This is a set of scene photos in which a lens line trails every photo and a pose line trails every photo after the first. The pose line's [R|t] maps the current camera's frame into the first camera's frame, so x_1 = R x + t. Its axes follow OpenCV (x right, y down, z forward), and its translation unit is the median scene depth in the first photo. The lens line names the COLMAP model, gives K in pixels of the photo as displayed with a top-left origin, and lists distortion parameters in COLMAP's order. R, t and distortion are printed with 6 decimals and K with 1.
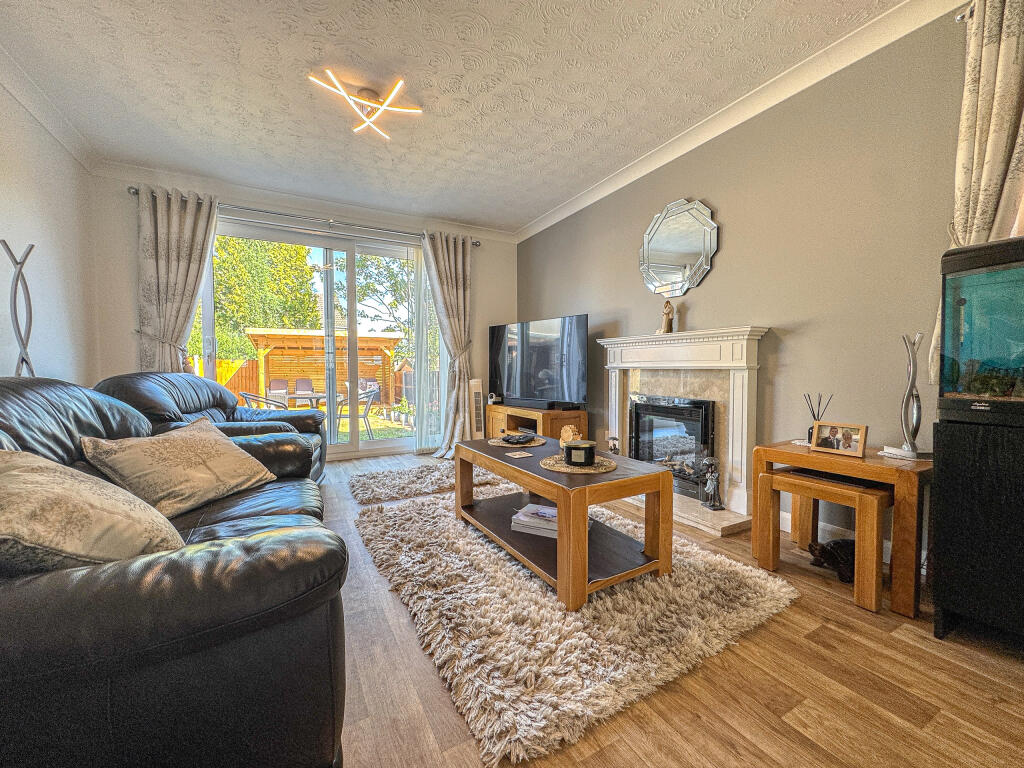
lens RADIAL K [[407.4, 0, 510.5], [0, 407.4, 383.7], [0, 0, 1]] dist [0.001011, 0.000080]
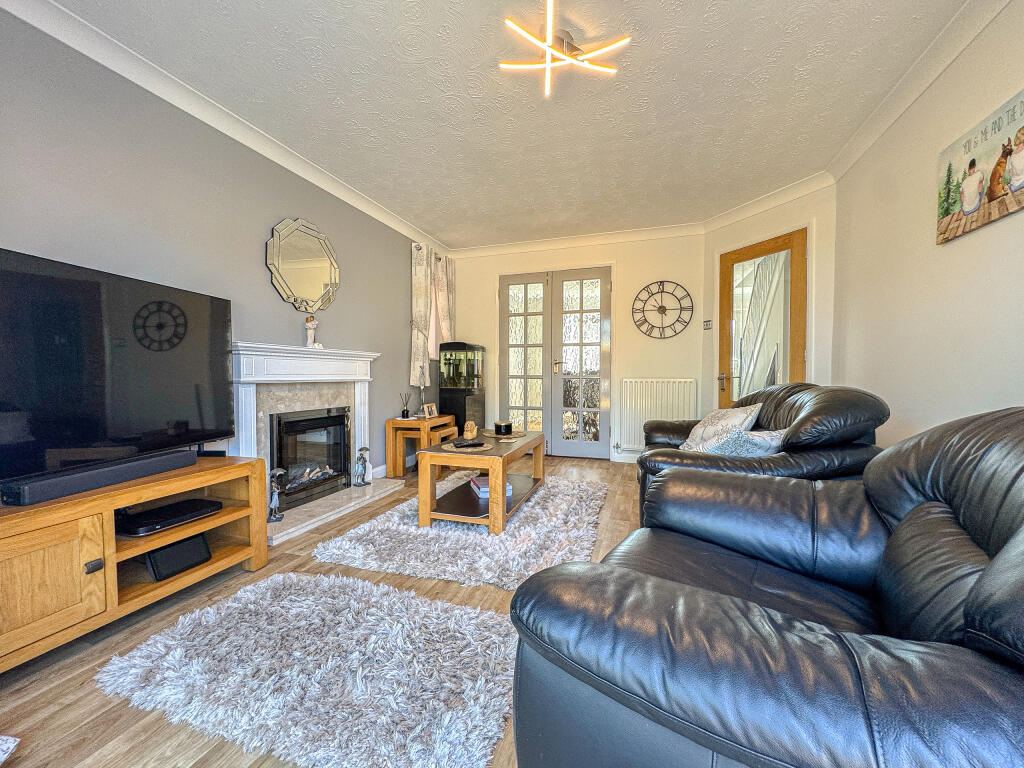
lens RADIAL K [[407.4, 0, 511.0], [0, 407.4, 382.8], [0, 0, 1]] dist [0.001011, 0.000080]
pose [[-0.669389, -0.005910, 0.742889, -0.721218], [0.038904, 0.998317, 0.042997, -0.060399], [-0.741893, 0.057683, -0.668033, 1.339958]]
